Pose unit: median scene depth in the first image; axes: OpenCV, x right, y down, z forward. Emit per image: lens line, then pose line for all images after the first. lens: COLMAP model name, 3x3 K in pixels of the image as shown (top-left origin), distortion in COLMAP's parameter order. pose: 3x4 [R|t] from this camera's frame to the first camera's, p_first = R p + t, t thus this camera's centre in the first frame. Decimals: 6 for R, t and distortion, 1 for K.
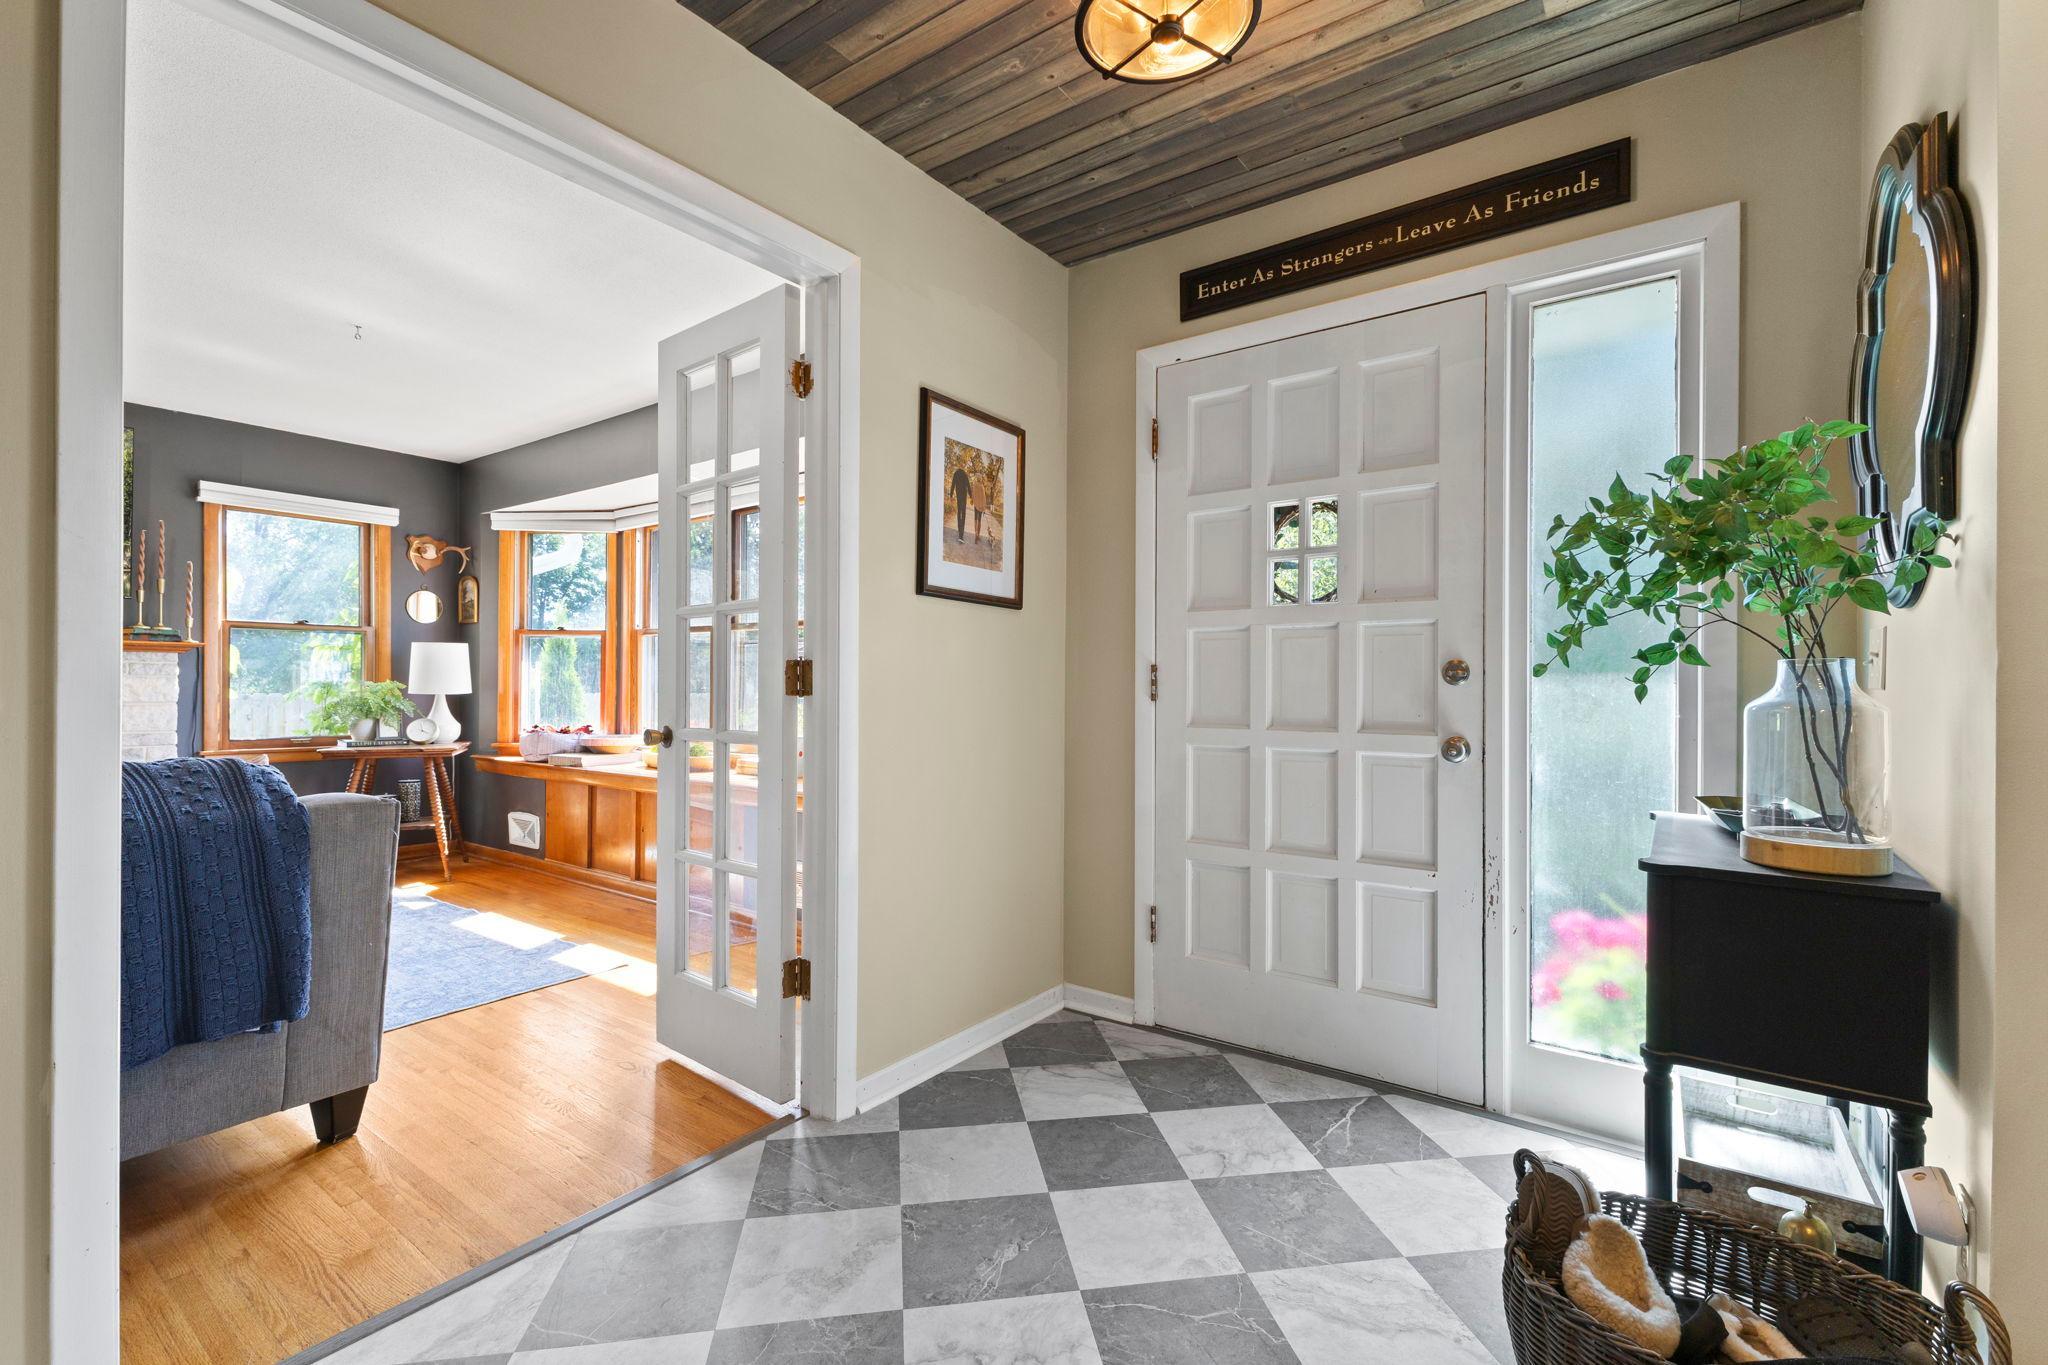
lens RADIAL K [[911.7, 0, 1024.0], [0, 911.7, 687.7], [0, 0, 1]] dist [0.001323, -0.000082]
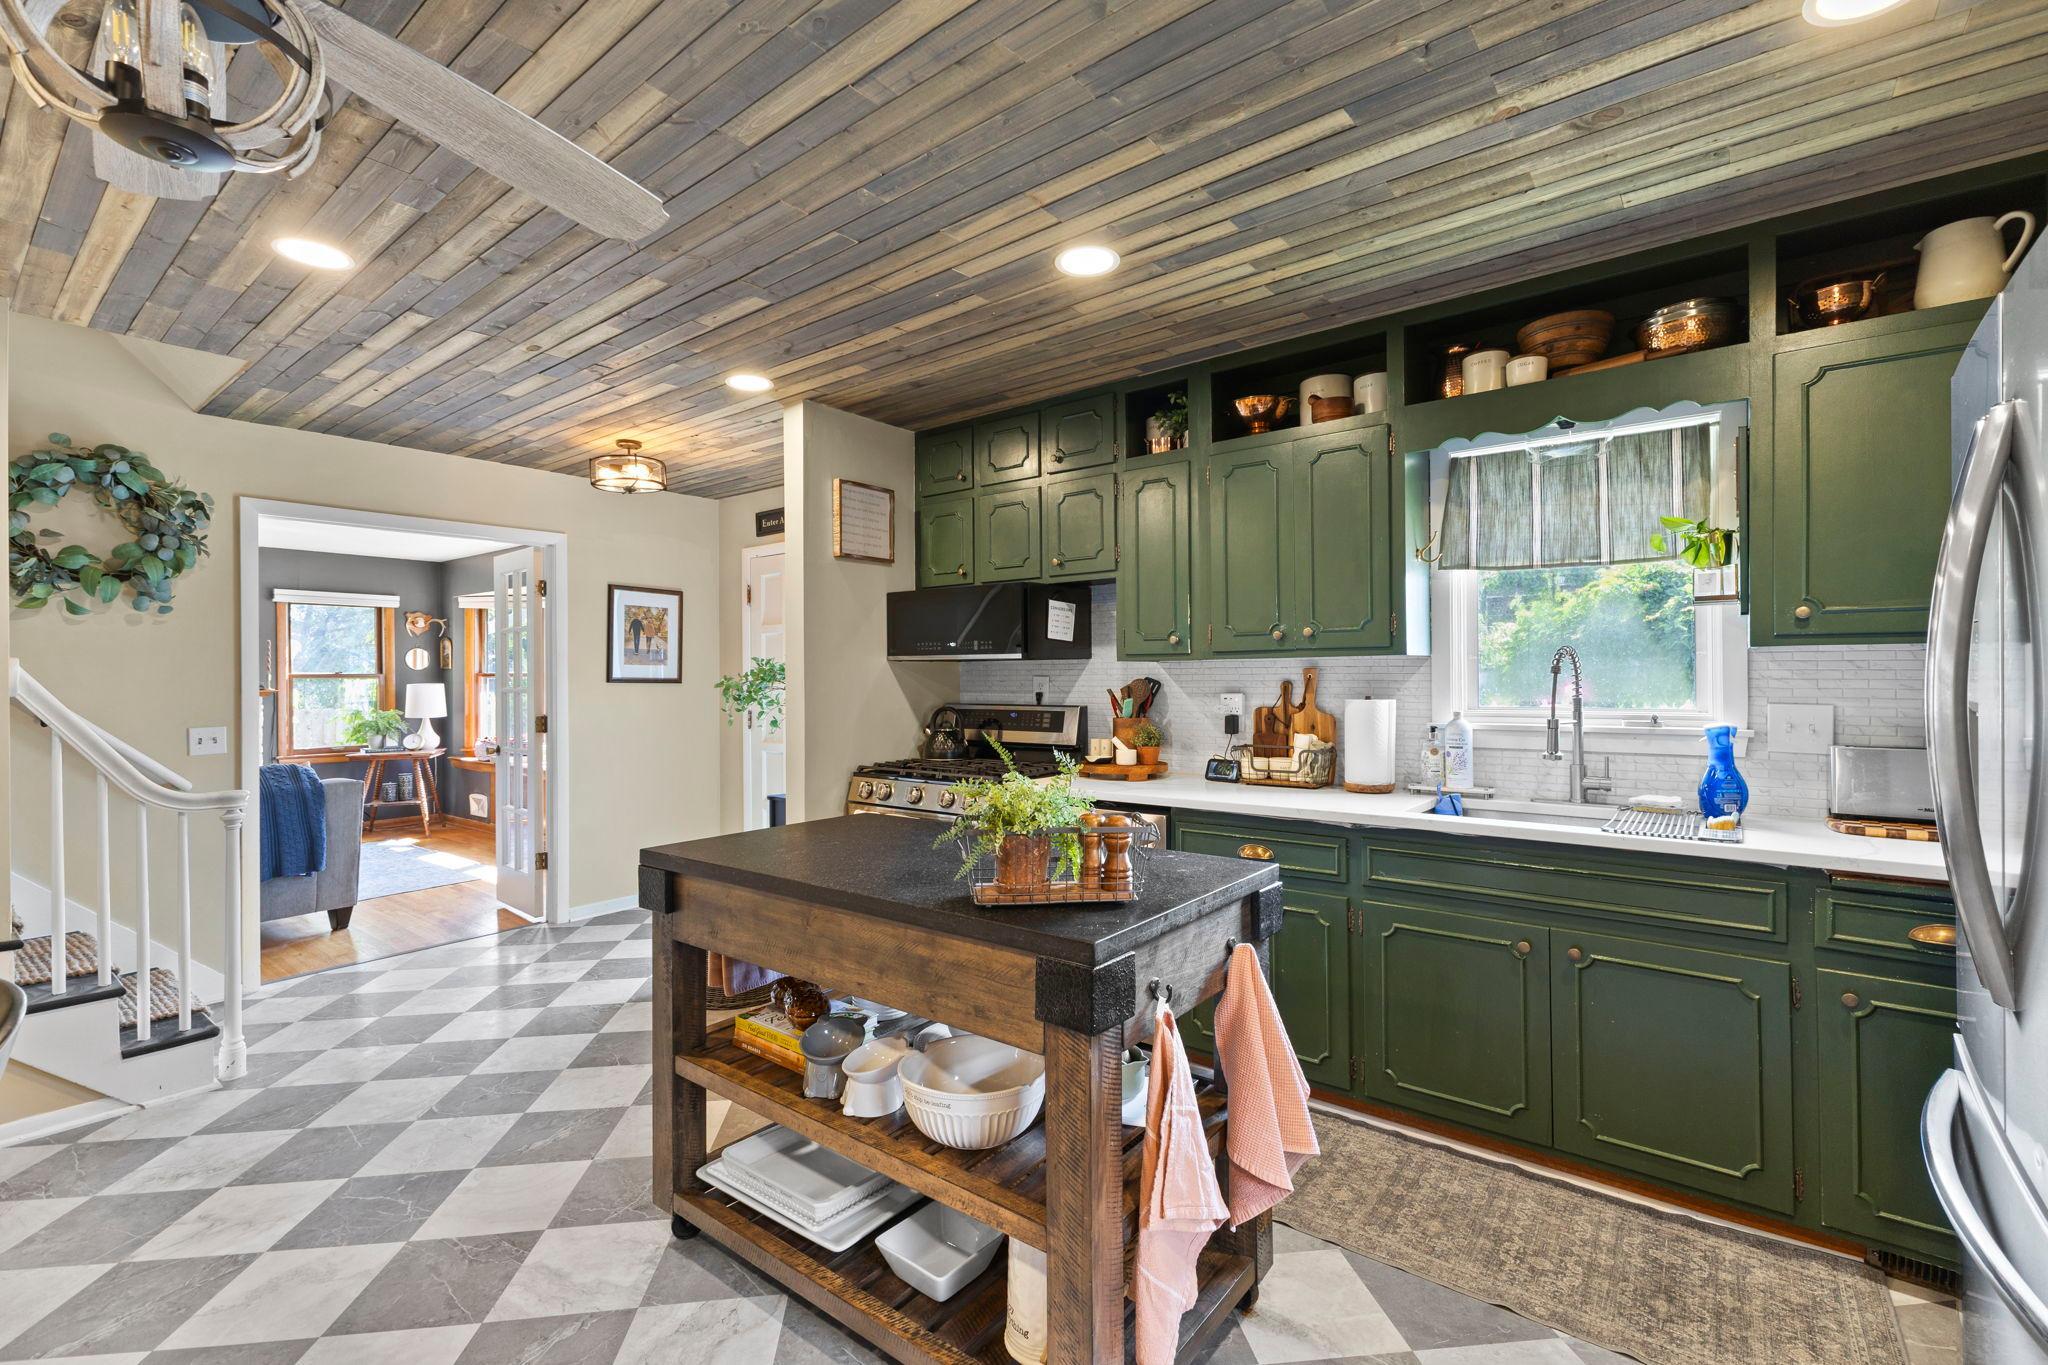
lens RADIAL K [[907.3, 0, 1024.3], [0, 907.3, 675.1], [0, 0, 1]] dist [0.002438, 0.000007]
pose [[0.999100, -0.013631, -0.040166, 0.463315], [0.013493, 0.999902, -0.003691, -0.049011], [0.040212, 0.003146, 0.999186, -0.527475]]
